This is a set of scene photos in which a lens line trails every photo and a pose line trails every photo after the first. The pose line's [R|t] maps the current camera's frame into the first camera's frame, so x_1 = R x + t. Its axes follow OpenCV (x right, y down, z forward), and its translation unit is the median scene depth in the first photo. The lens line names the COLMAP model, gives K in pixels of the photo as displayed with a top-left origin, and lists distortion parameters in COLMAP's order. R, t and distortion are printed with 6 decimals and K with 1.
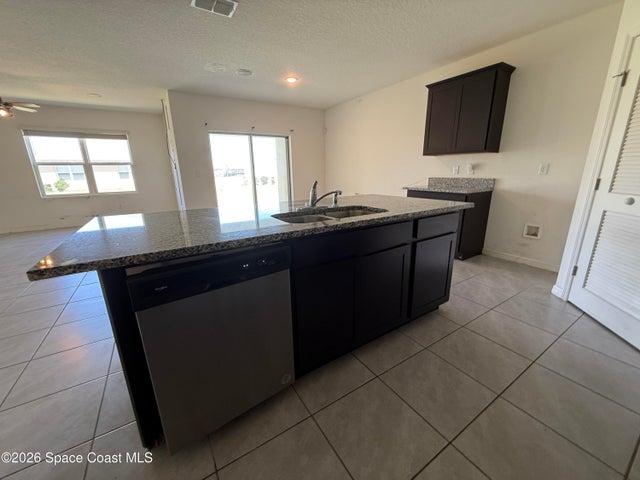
lens RADIAL K [[256.6, 0, 320.0], [0, 256.6, 240.0], [0, 0, 1]] dist [0.000885, 0.000022]
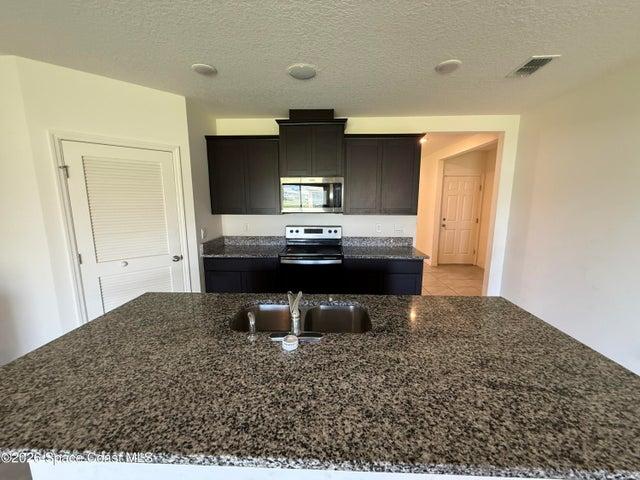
lens RADIAL K [[256.6, 0, 320.0], [0, 256.6, 240.0], [0, 0, 1]] dist [0.000885, 0.000022]
pose [[-0.821598, -0.073594, 0.565297, -0.247130], [0.162537, 0.920230, 0.356030, -0.329517], [-0.546405, 0.384395, -0.744098, 0.777416]]
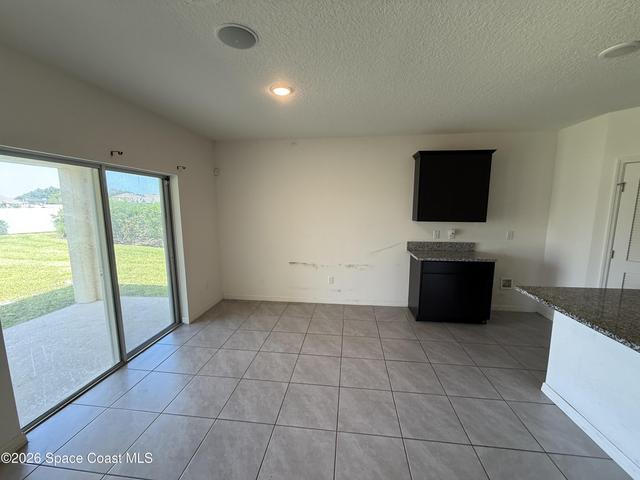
lens RADIAL K [[256.6, 0, 320.0], [0, 256.6, 240.0], [0, 0, 1]] dist [0.000885, 0.000022]
pose [[0.628053, -0.088977, 0.773067, -0.656585], [0.195851, 0.979537, -0.046372, -0.346807], [-0.753122, 0.180531, 0.632627, 0.828767]]
